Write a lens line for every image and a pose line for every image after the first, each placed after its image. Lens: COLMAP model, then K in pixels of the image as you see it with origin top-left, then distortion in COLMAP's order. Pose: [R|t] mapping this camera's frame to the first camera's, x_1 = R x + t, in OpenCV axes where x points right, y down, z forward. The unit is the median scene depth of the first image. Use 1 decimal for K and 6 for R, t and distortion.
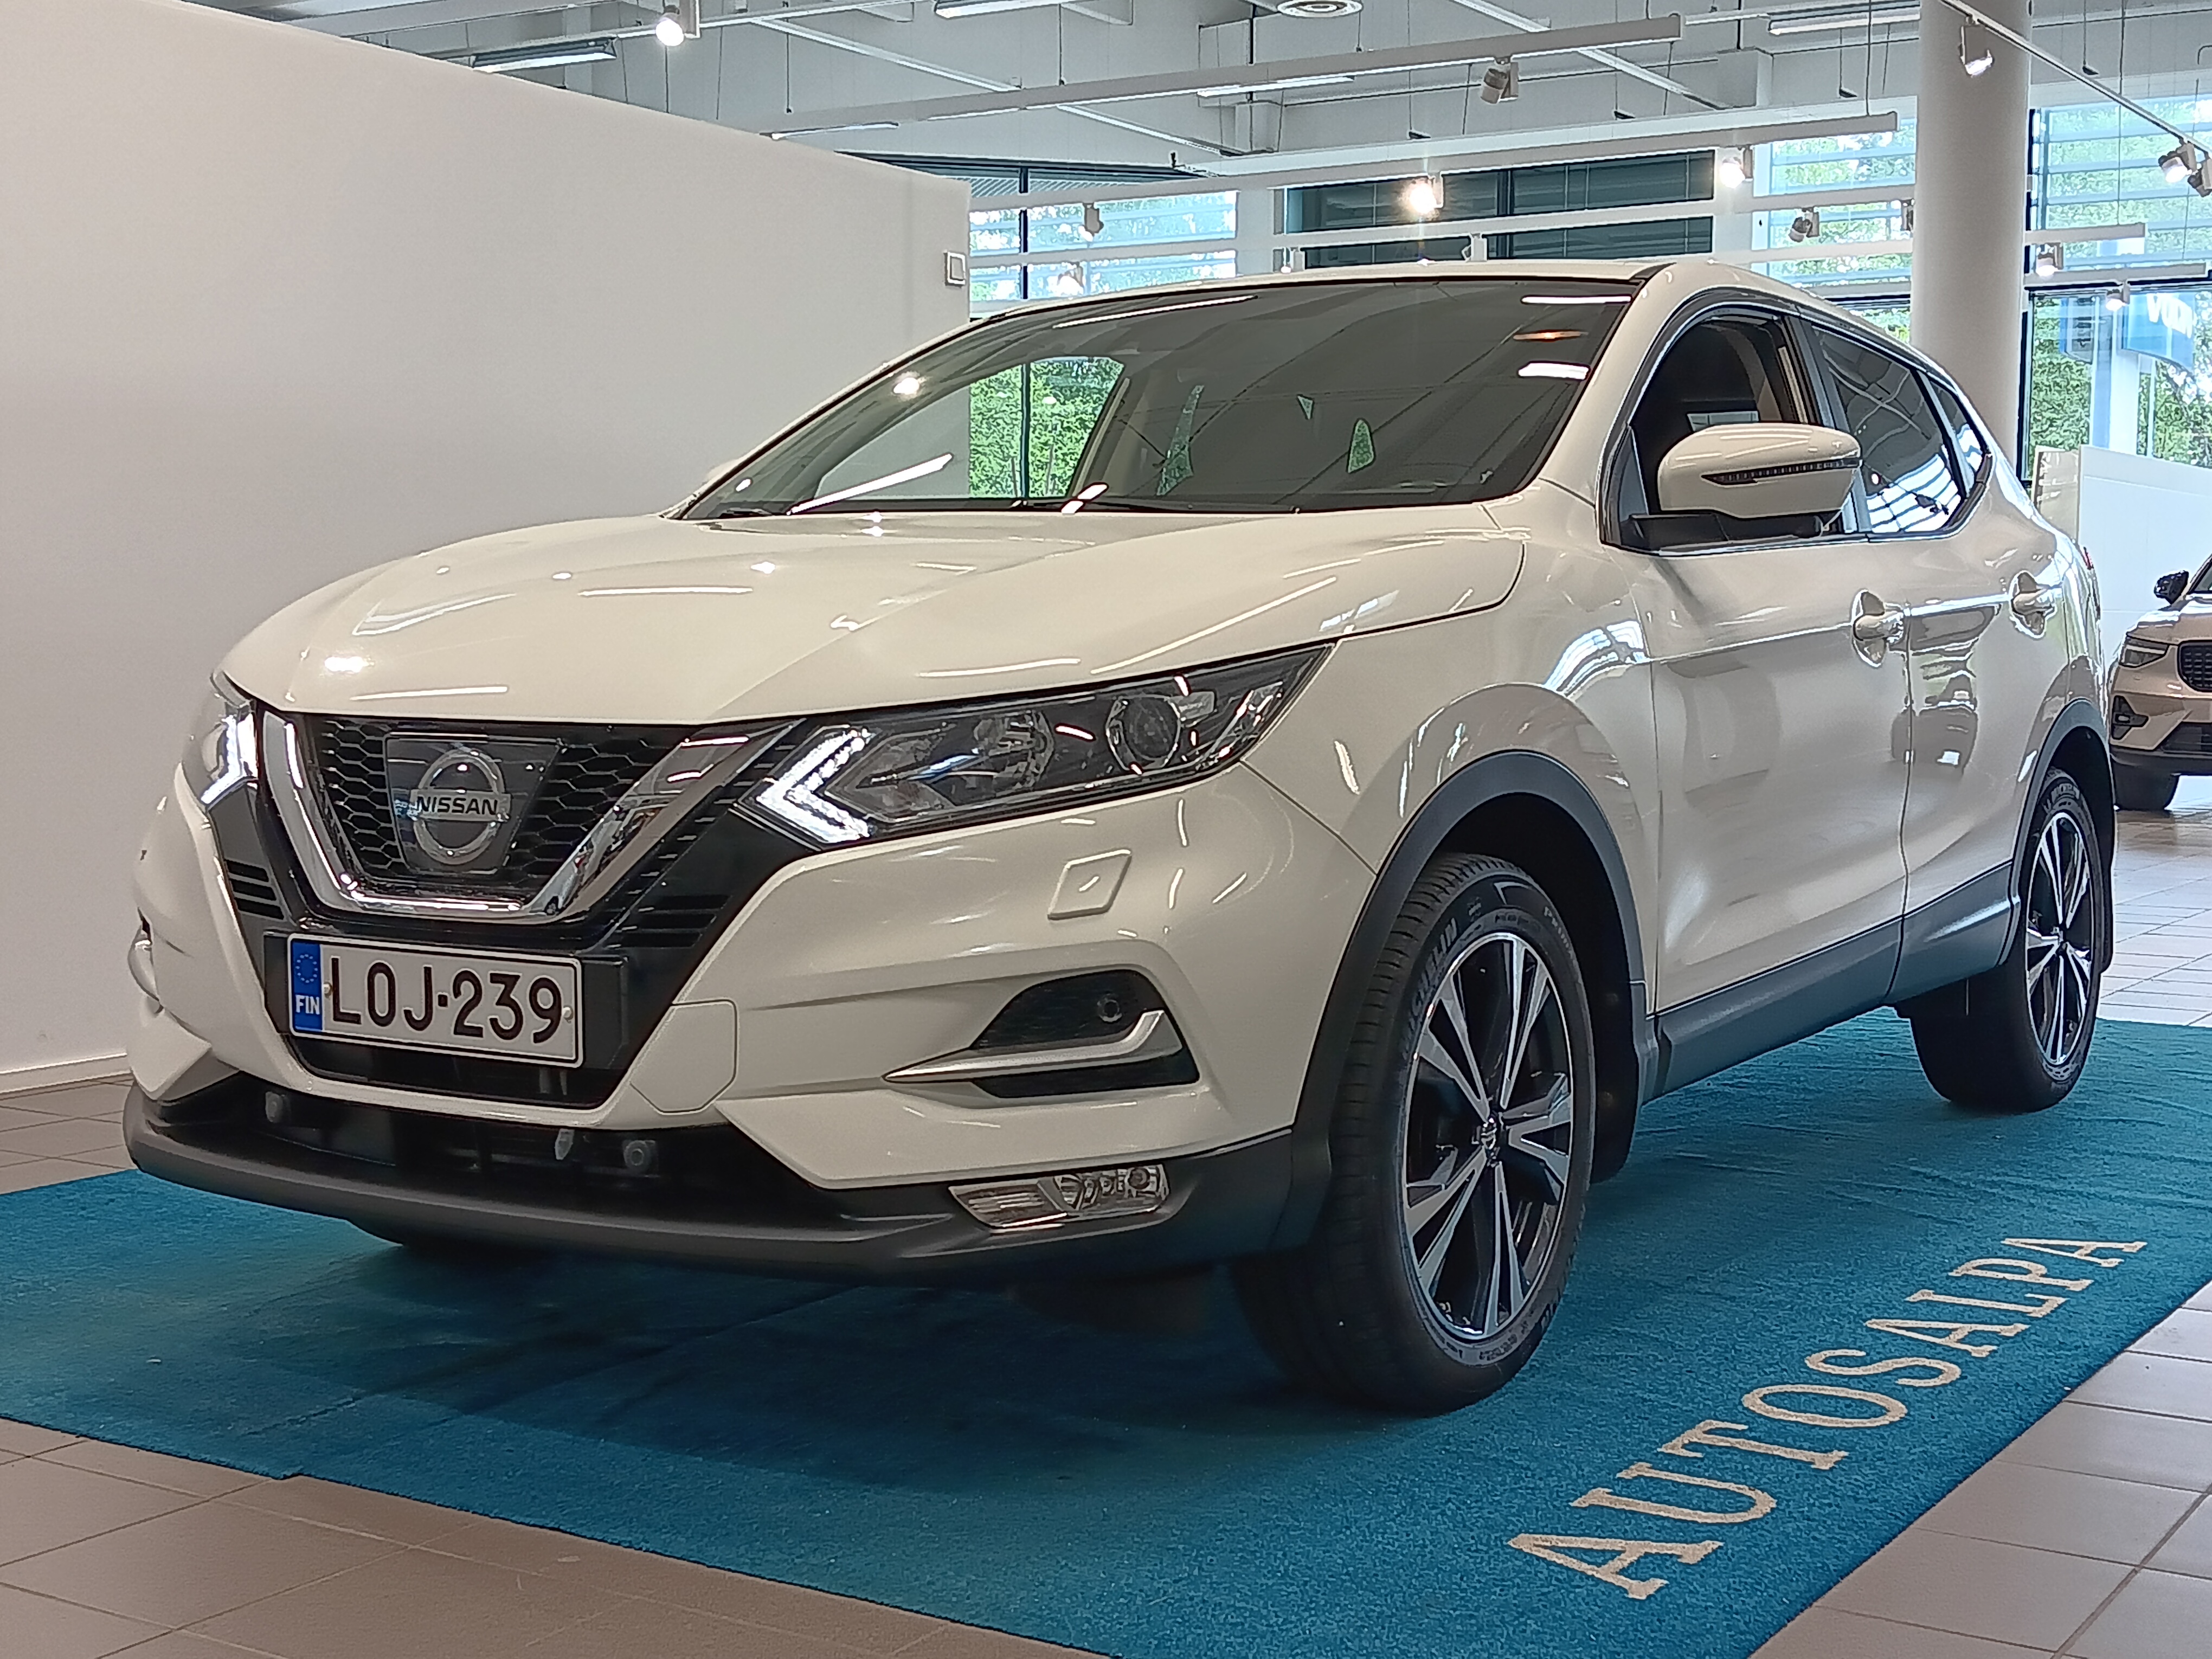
lens RADIAL K [[3078.6, 0, 1106.0], [0, 3078.6, 829.5], [0, 0, 1]] dist [0.193116, 0.021198]
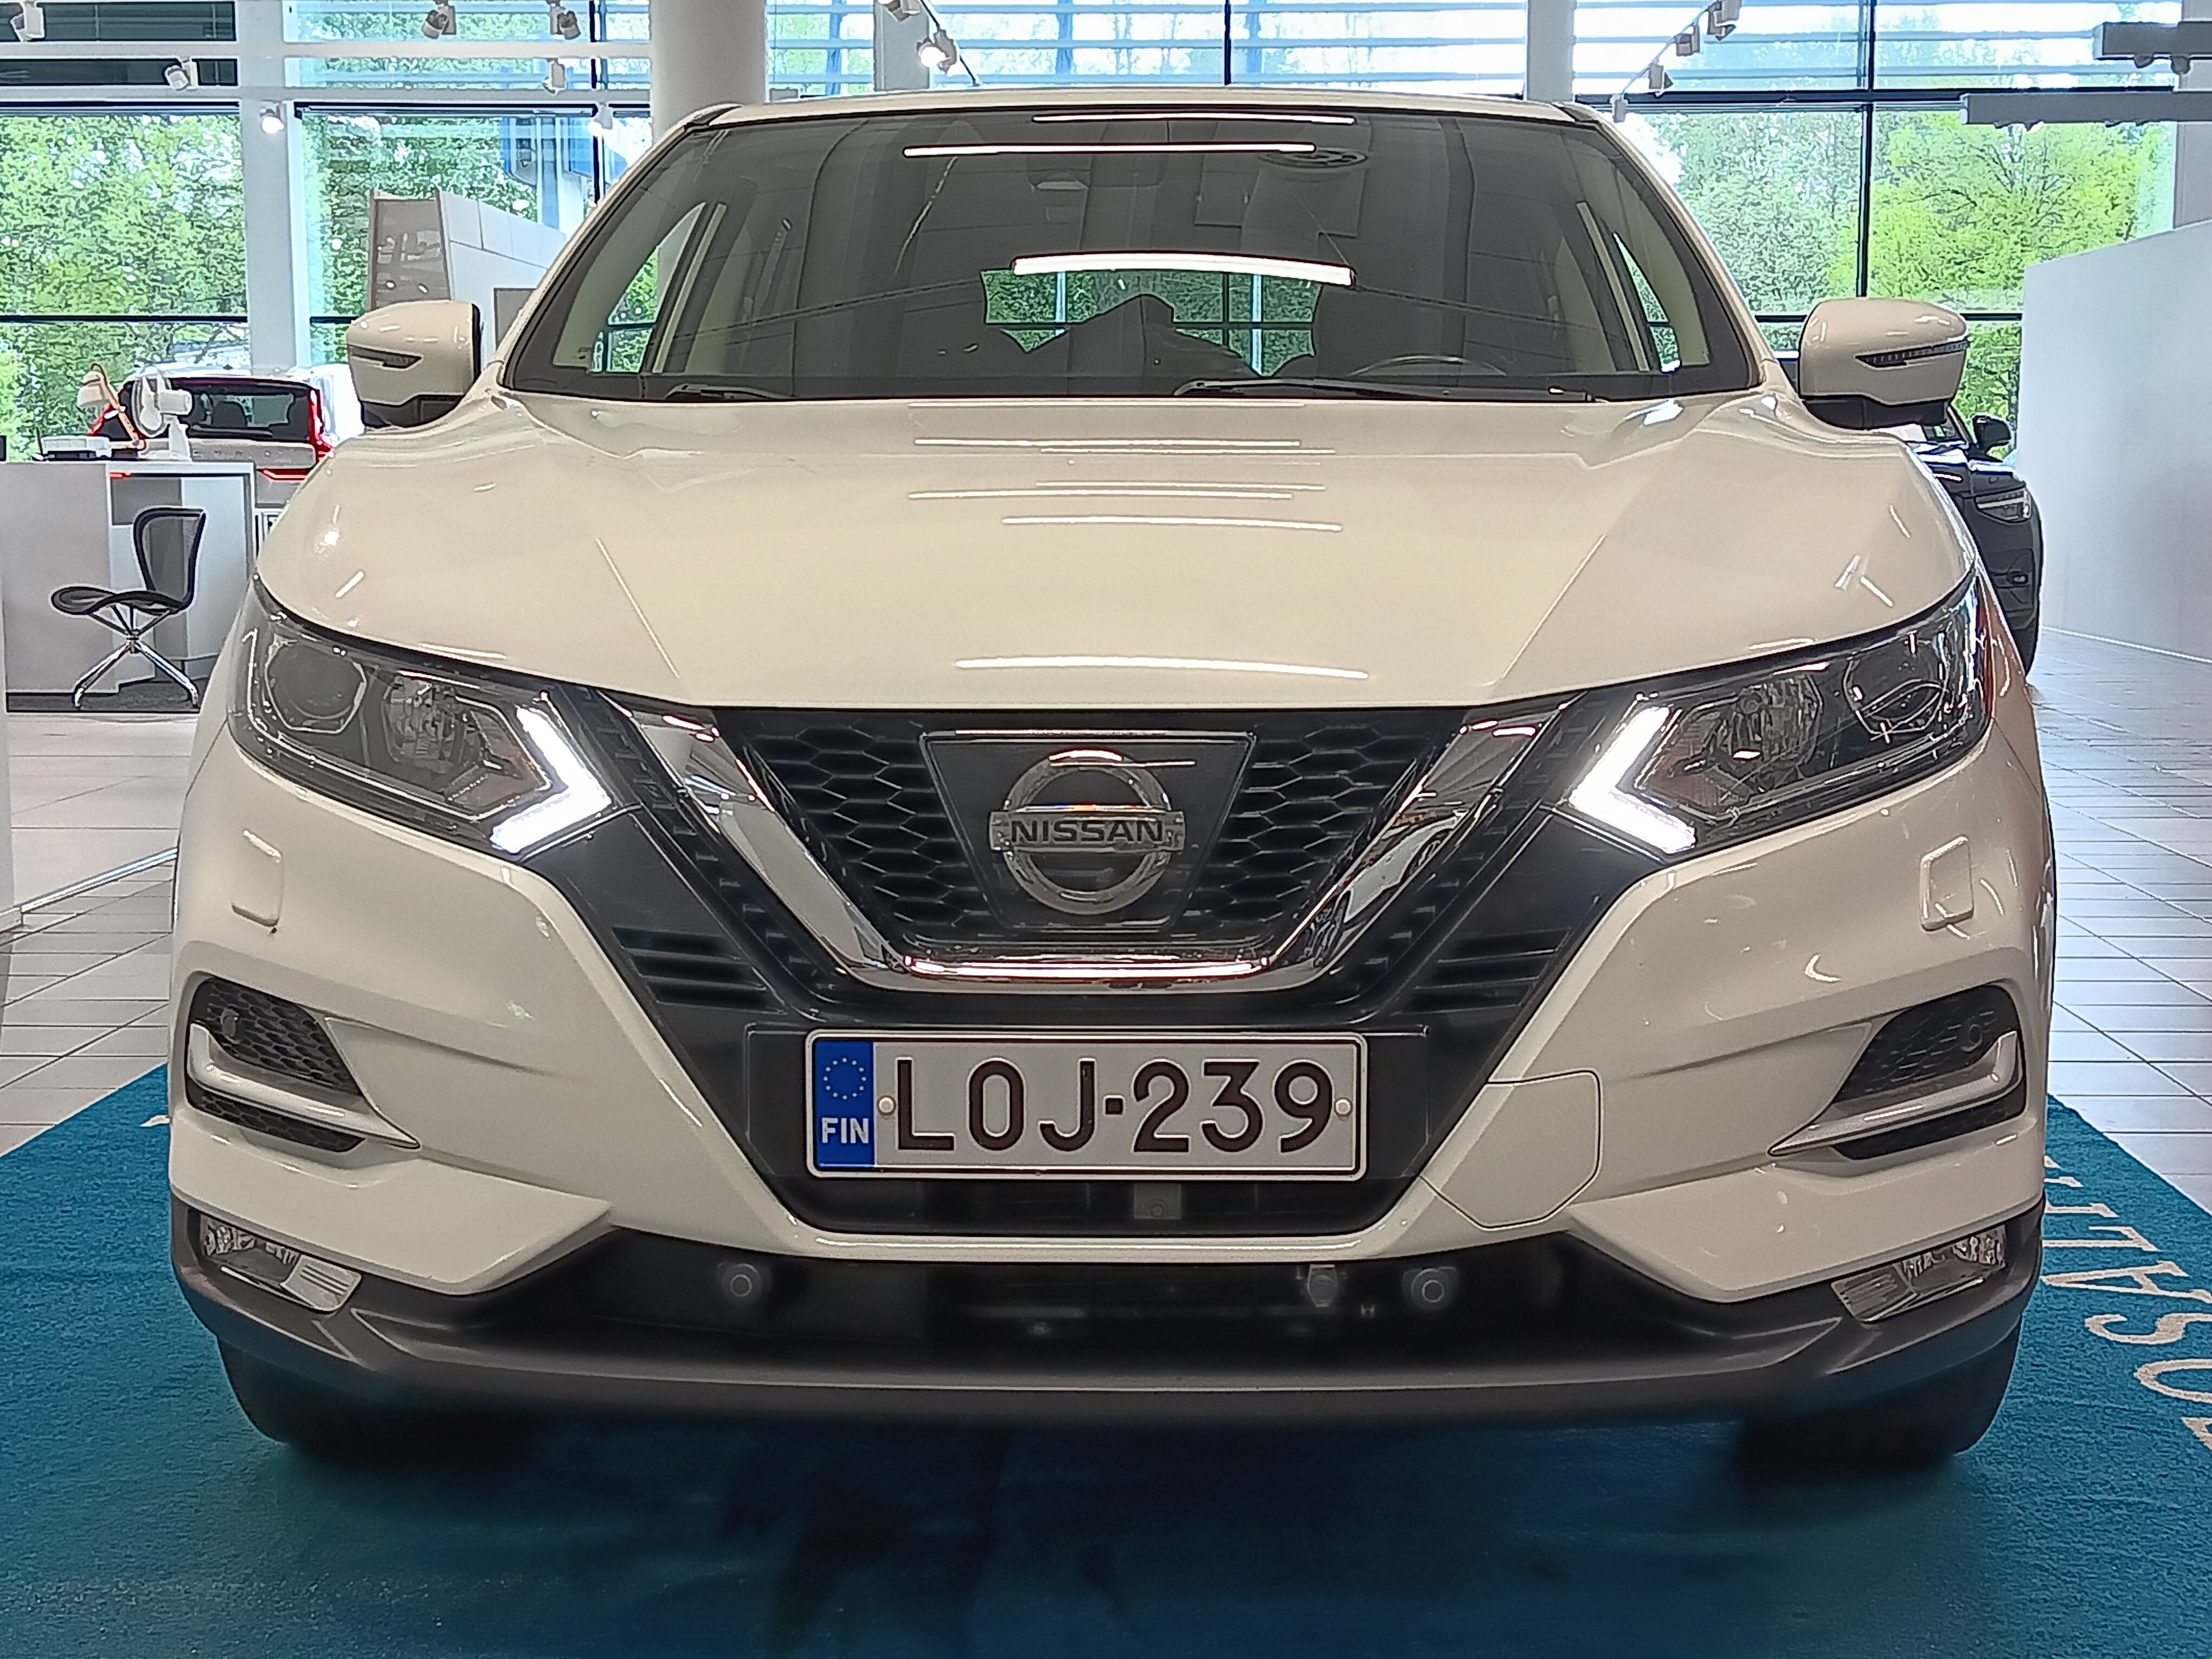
lens RADIAL K [[3078.6, 0, 1106.0], [0, 3078.6, 829.5], [0, 0, 1]] dist [0.193116, 0.021198]
pose [[0.843287, -0.058702, 0.534248, -0.591661], [0.042331, 0.998184, 0.042861, -0.038733], [-0.535793, -0.013529, 0.844241, 0.408464]]
